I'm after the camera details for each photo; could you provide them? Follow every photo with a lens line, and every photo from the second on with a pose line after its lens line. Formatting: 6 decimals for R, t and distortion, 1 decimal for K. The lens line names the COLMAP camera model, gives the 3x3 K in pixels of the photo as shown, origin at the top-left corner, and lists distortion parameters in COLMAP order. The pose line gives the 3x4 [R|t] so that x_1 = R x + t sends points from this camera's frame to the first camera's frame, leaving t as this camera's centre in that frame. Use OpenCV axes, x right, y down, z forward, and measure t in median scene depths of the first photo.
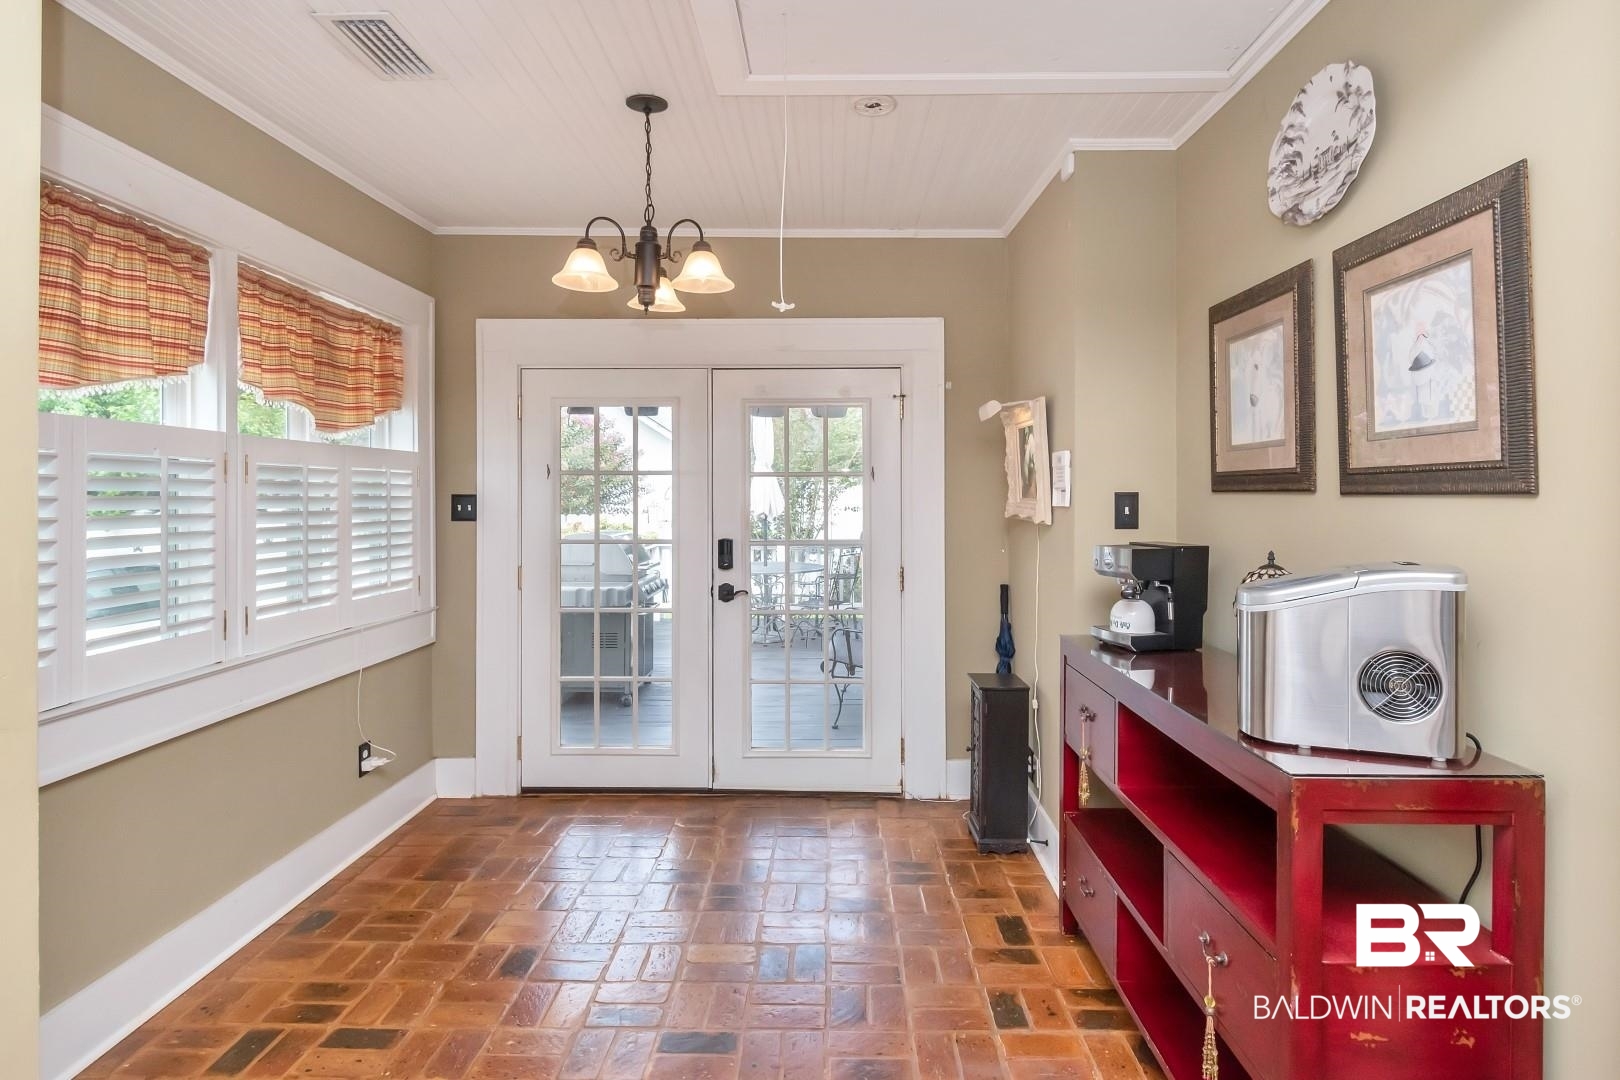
lens RADIAL K [[899.3, 0, 810.3], [0, 899.3, 499.7], [0, 0, 1]] dist [-0.002418, -0.000452]
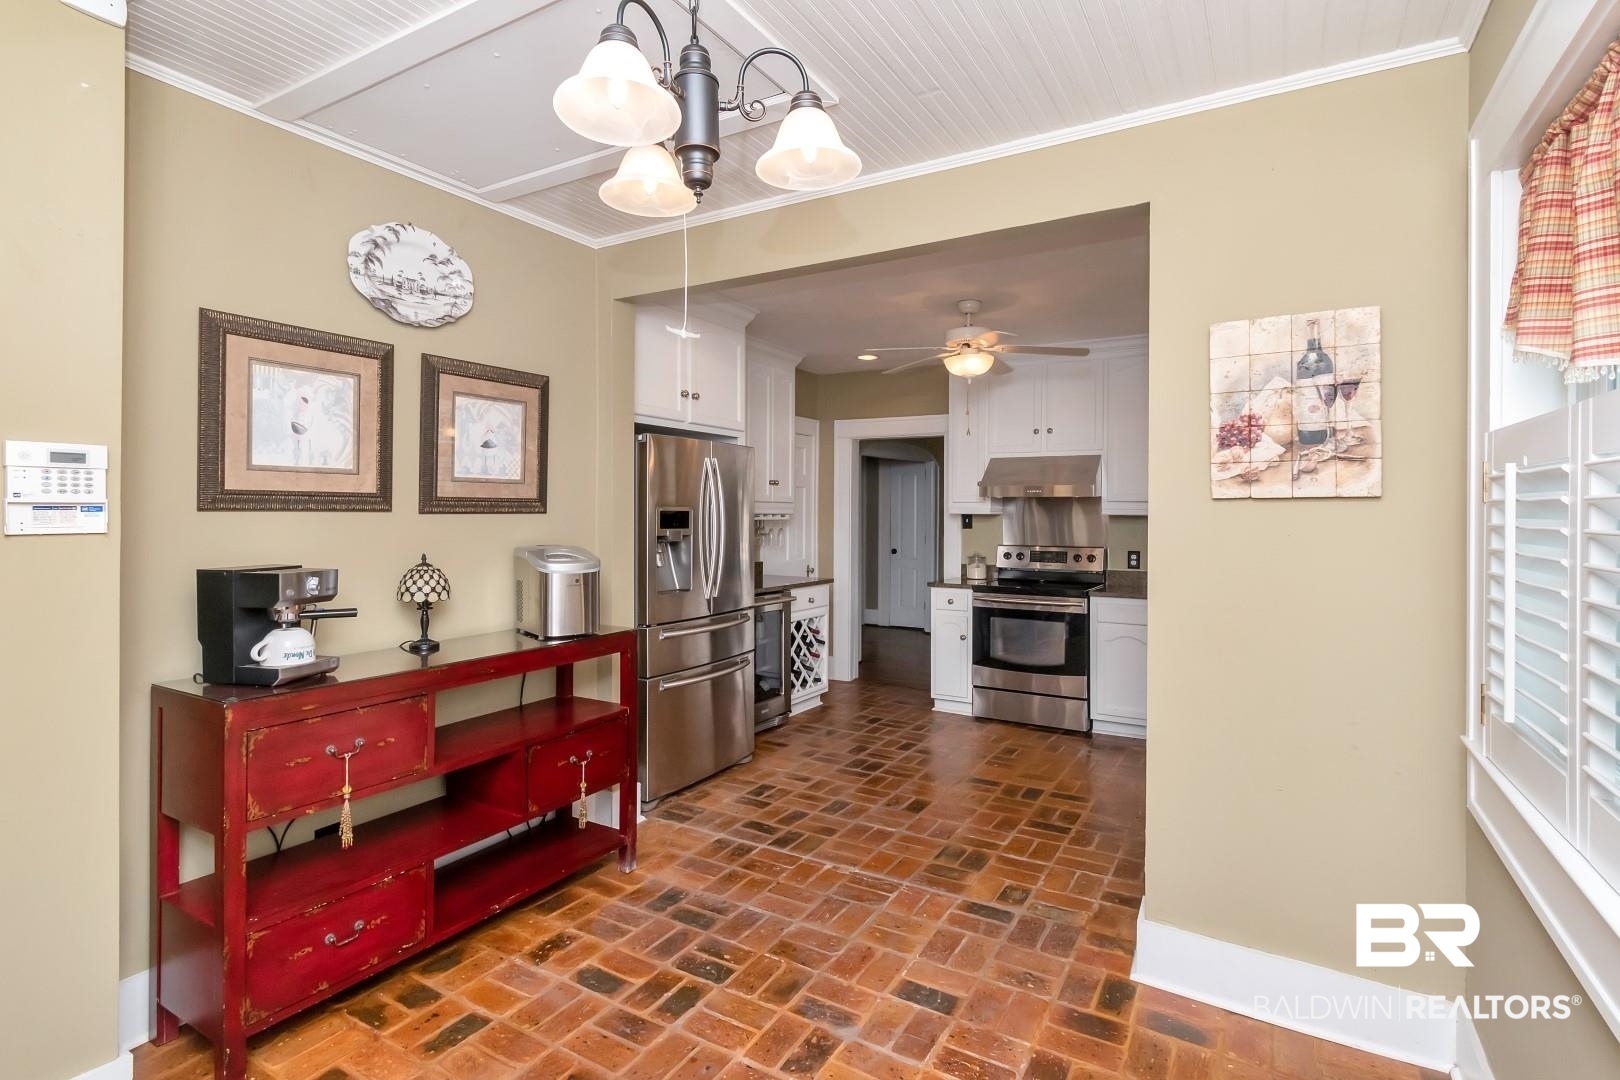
lens RADIAL K [[789.2, 0, 804.2], [0, 789.2, 508.6], [0, 0, 1]] dist [0.000515, 0.000067]
pose [[-0.870873, -0.004535, 0.491487, -0.645010], [-0.004842, 0.999988, 0.000647, -0.017408], [-0.491484, -0.001816, -0.870885, 1.869896]]
